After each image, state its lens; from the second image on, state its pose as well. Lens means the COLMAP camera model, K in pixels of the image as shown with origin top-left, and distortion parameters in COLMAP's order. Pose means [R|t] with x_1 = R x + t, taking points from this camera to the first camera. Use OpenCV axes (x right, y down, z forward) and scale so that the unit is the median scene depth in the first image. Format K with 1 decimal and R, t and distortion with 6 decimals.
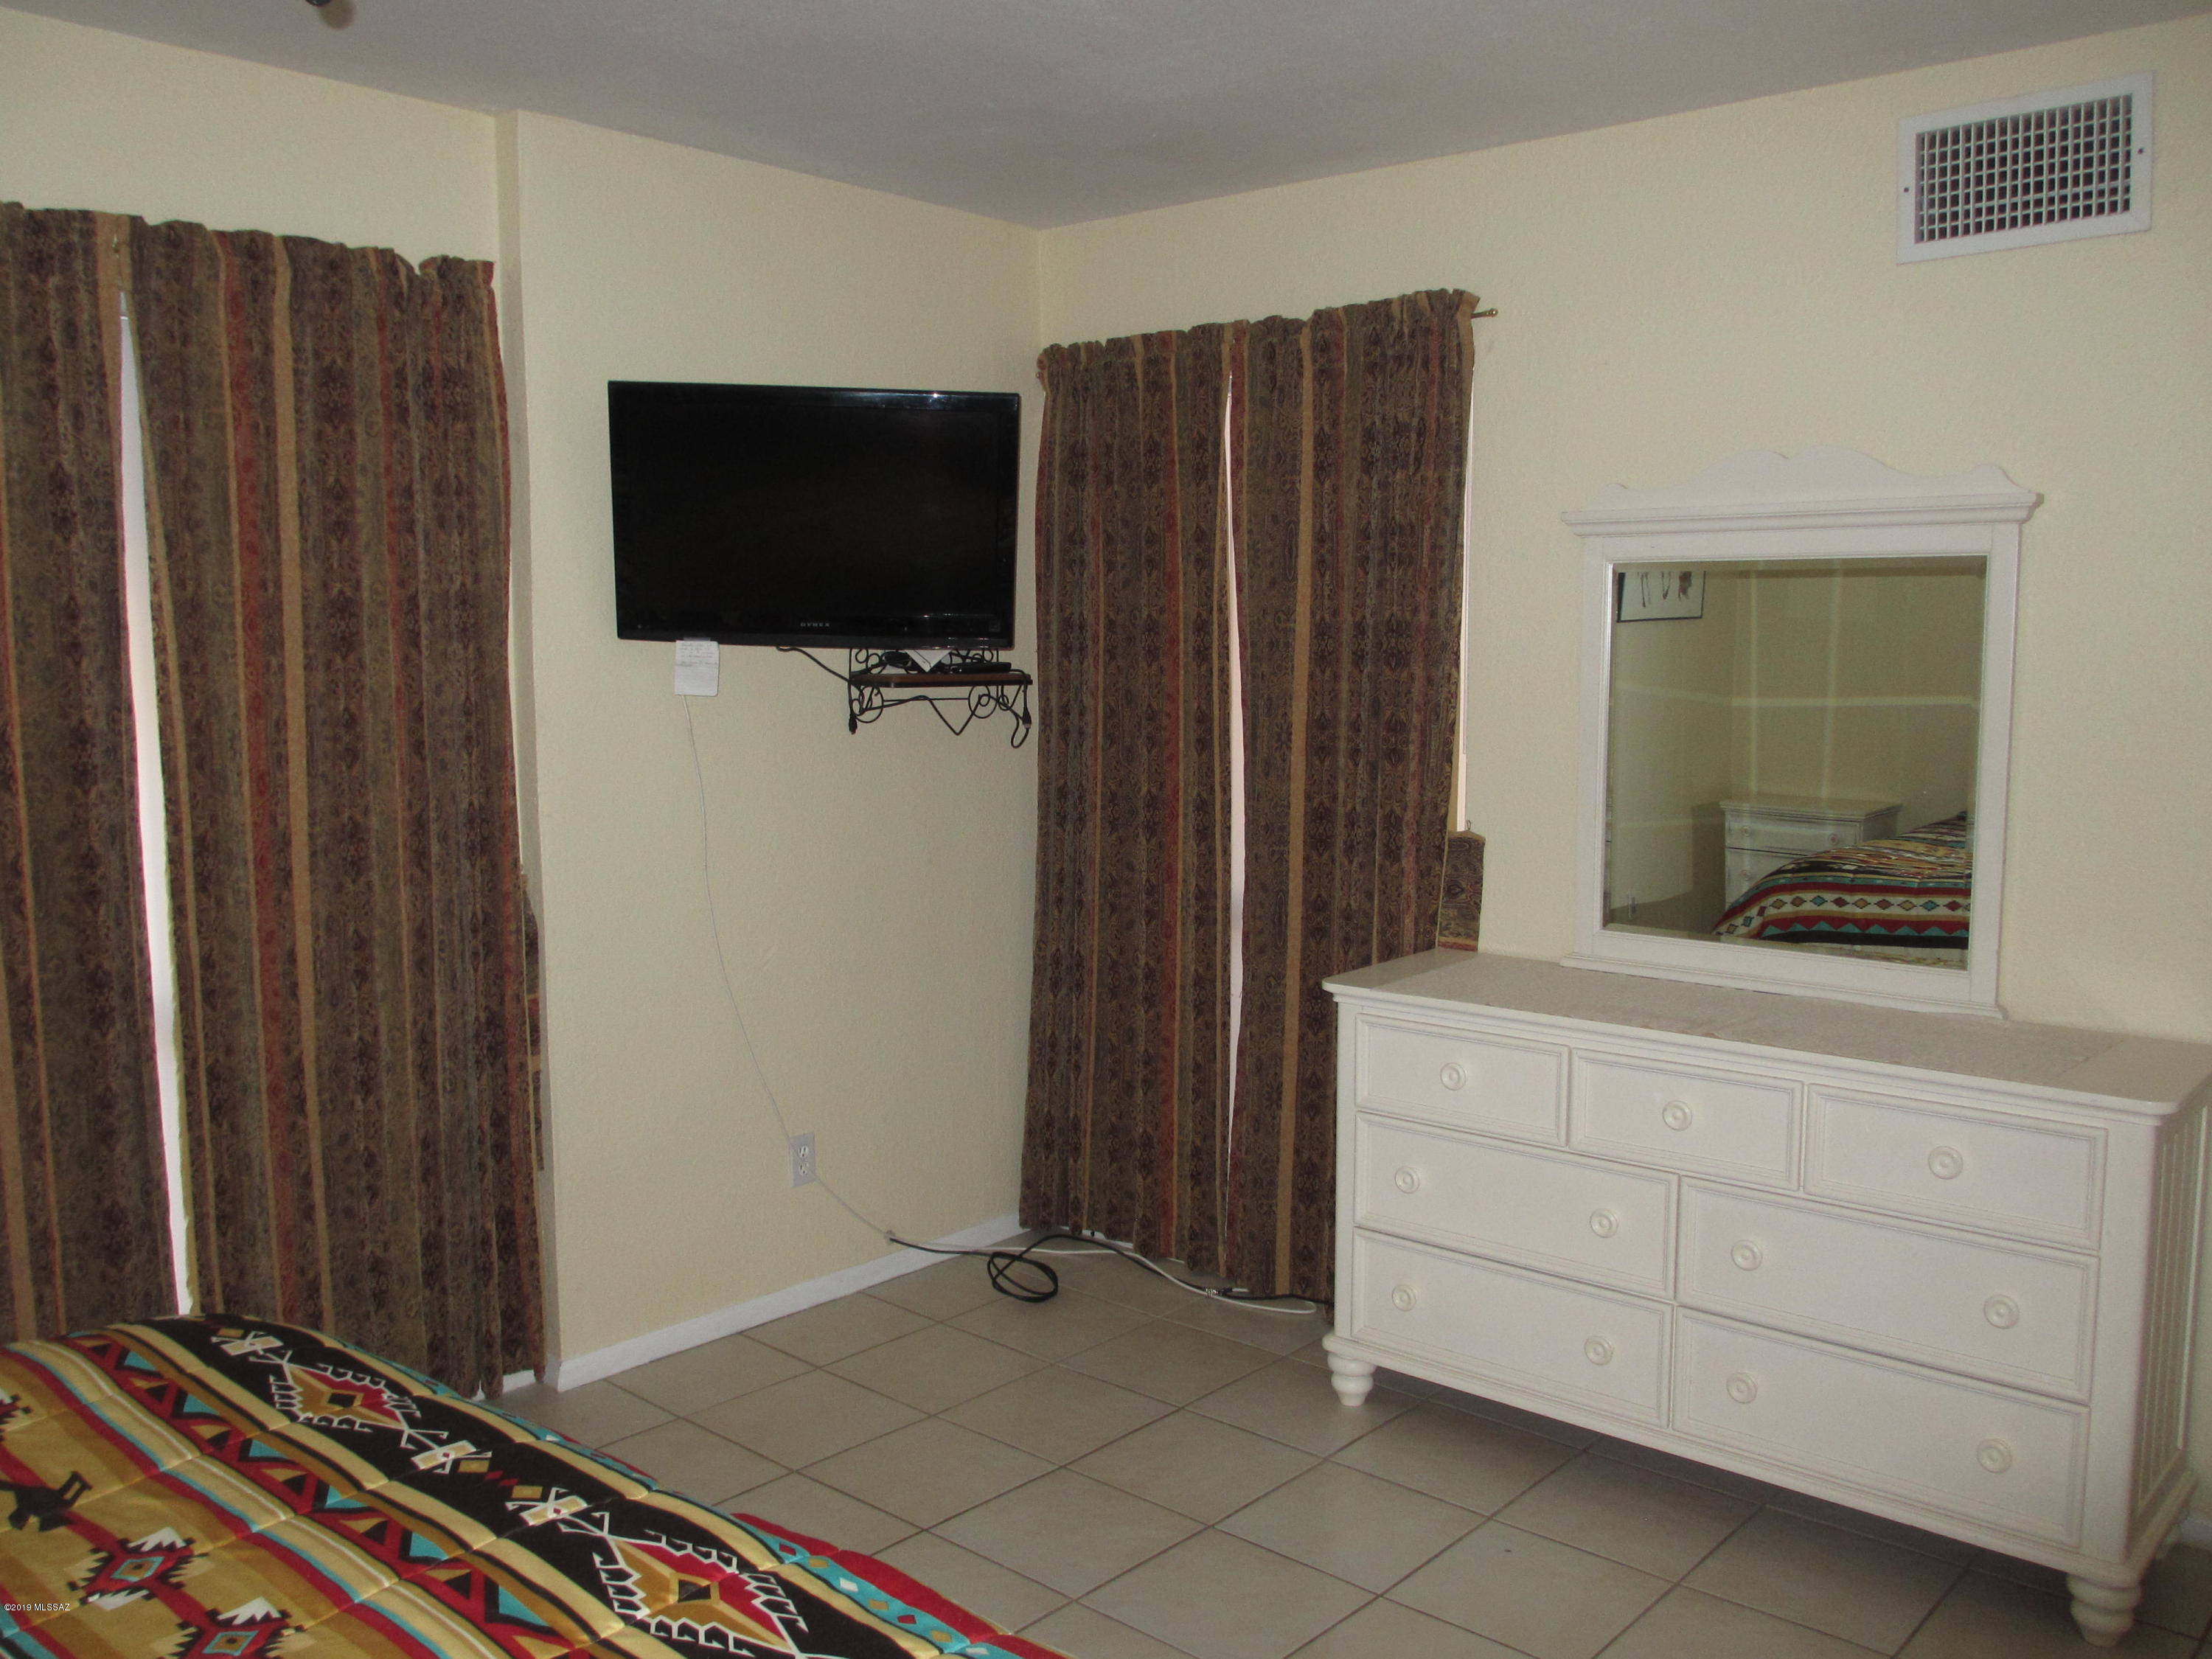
lens RADIAL K [[1851.4, 0, 1124.4], [0, 1851.4, 841.9], [0, 0, 1]] dist [-0.057871, 0.026647]
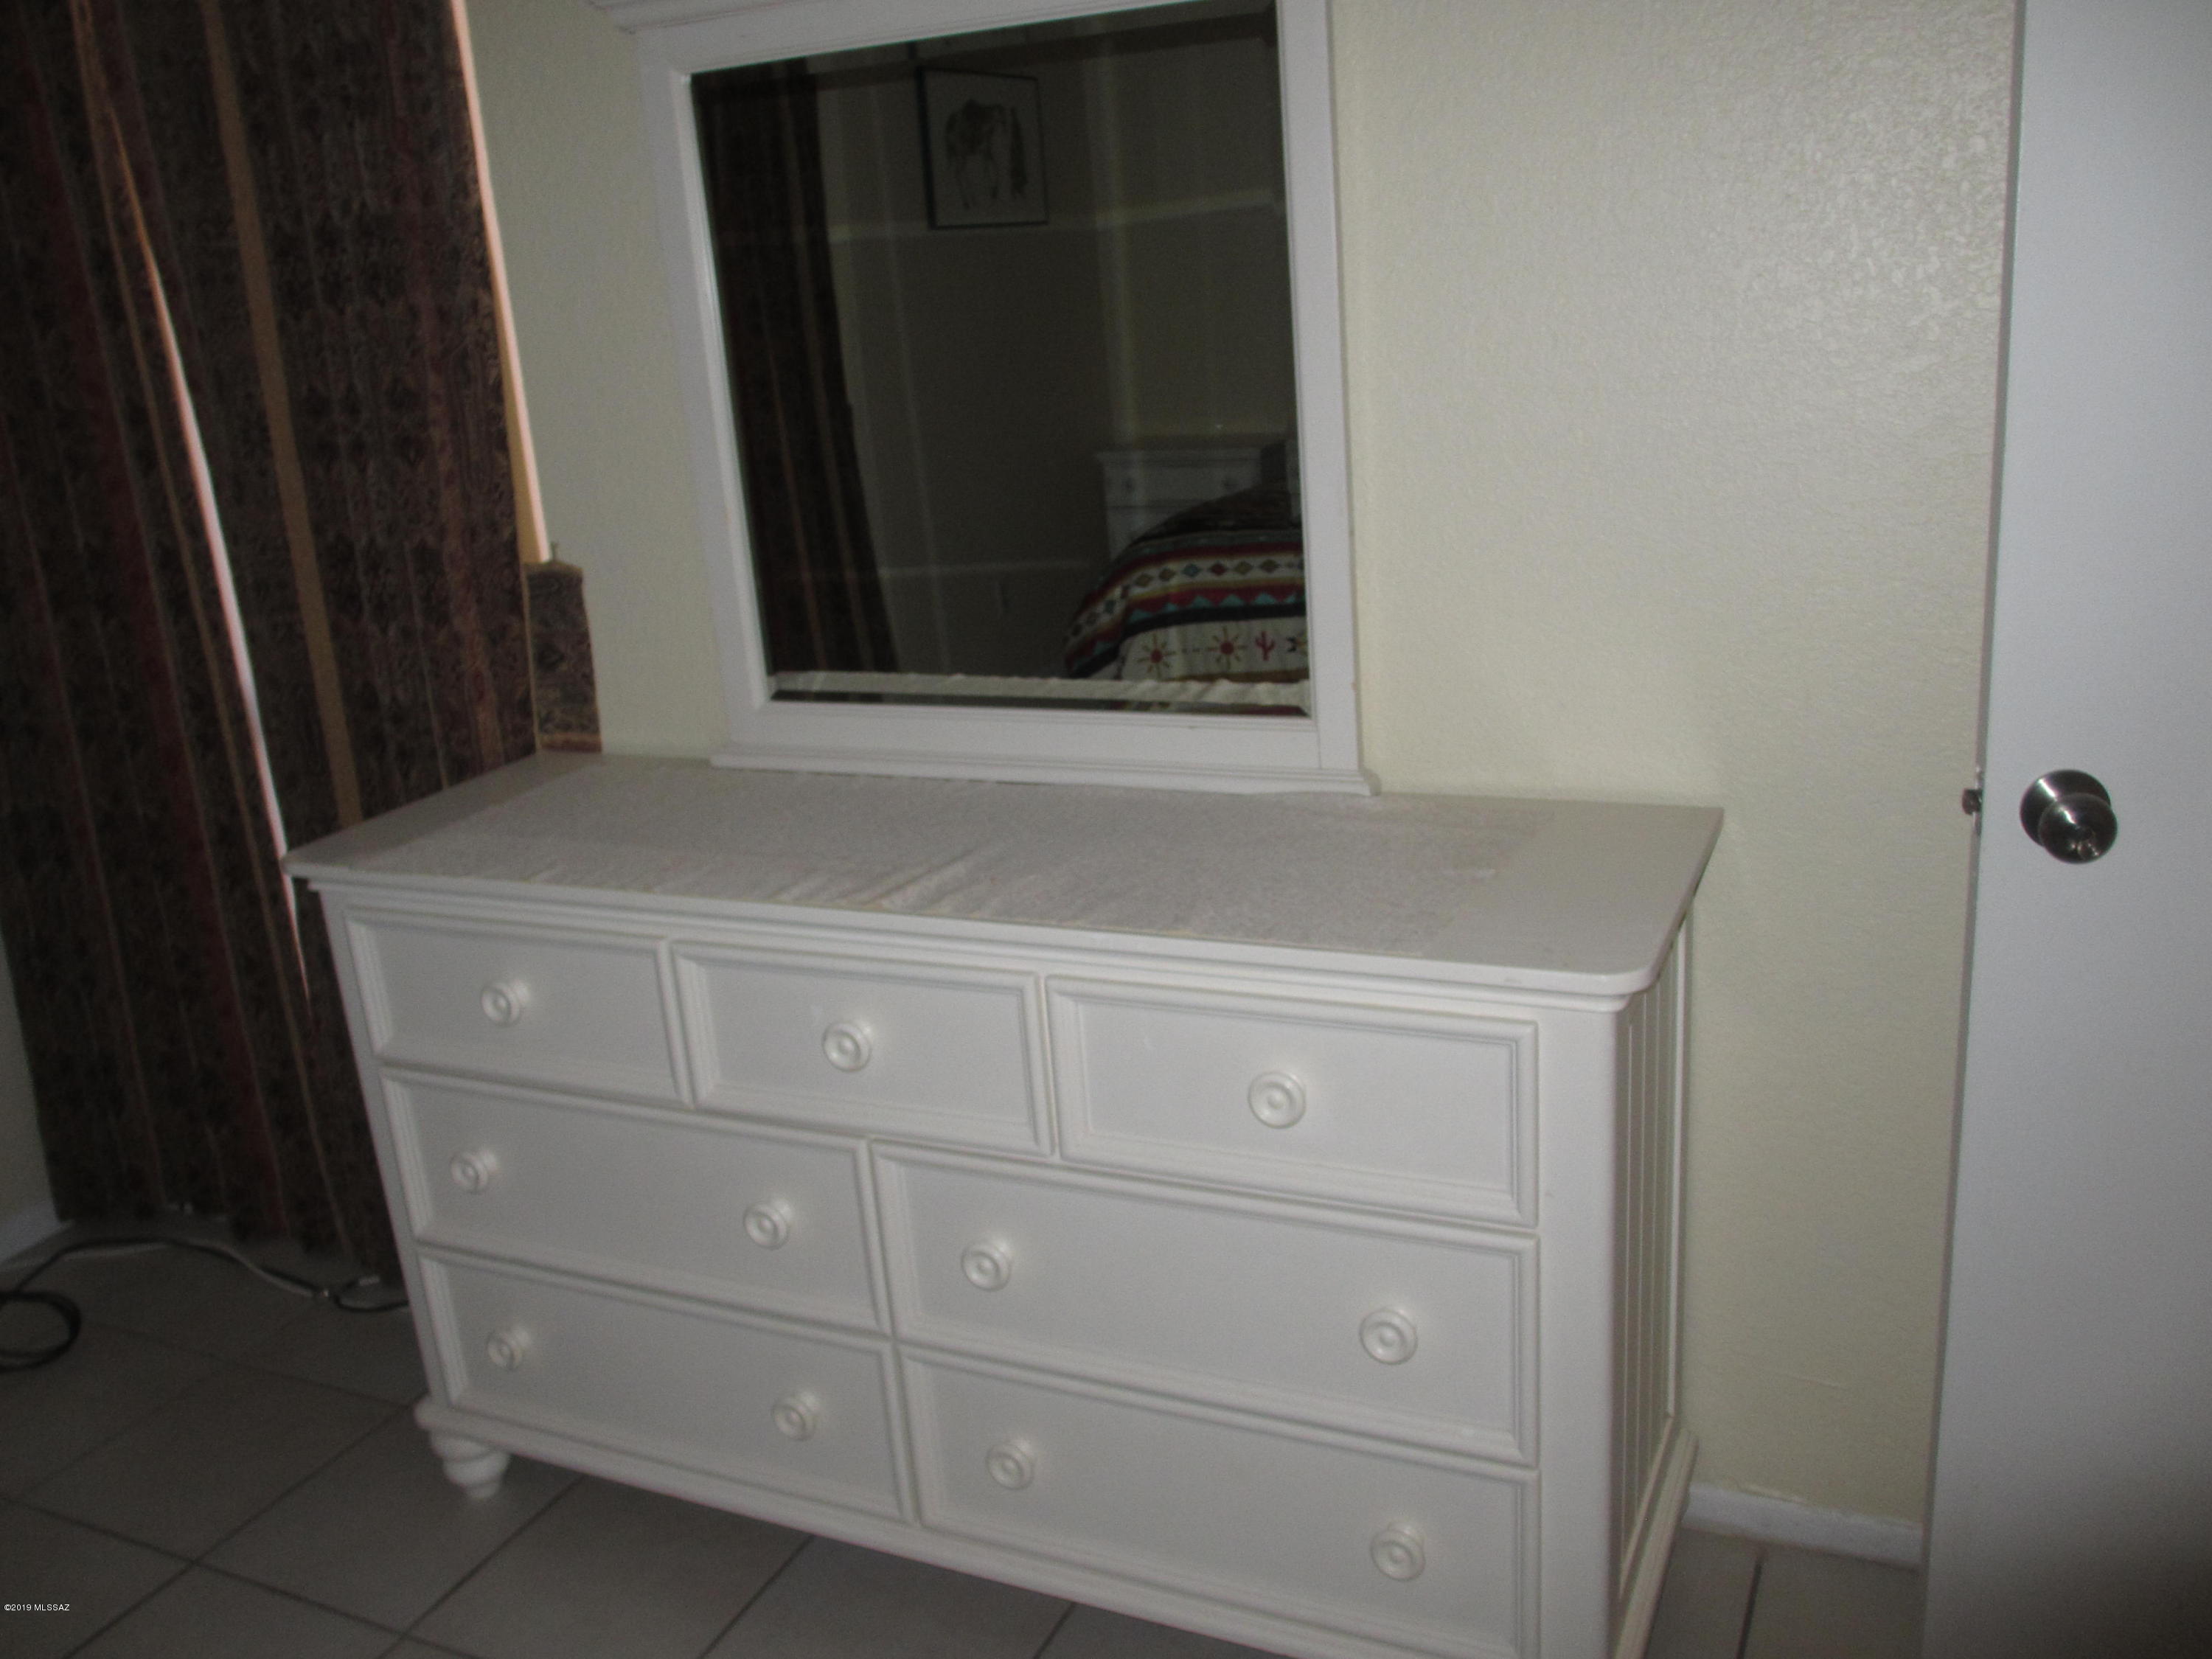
lens RADIAL K [[1851.4, 0, 1105.0], [0, 1851.4, 834.2], [0, 0, 1]] dist [-0.057871, 0.026647]
pose [[0.958867, -0.148392, 0.241981, 0.198355], [0.105112, 0.977493, 0.182920, -0.009407], [-0.263679, -0.149961, 0.952883, 0.353134]]
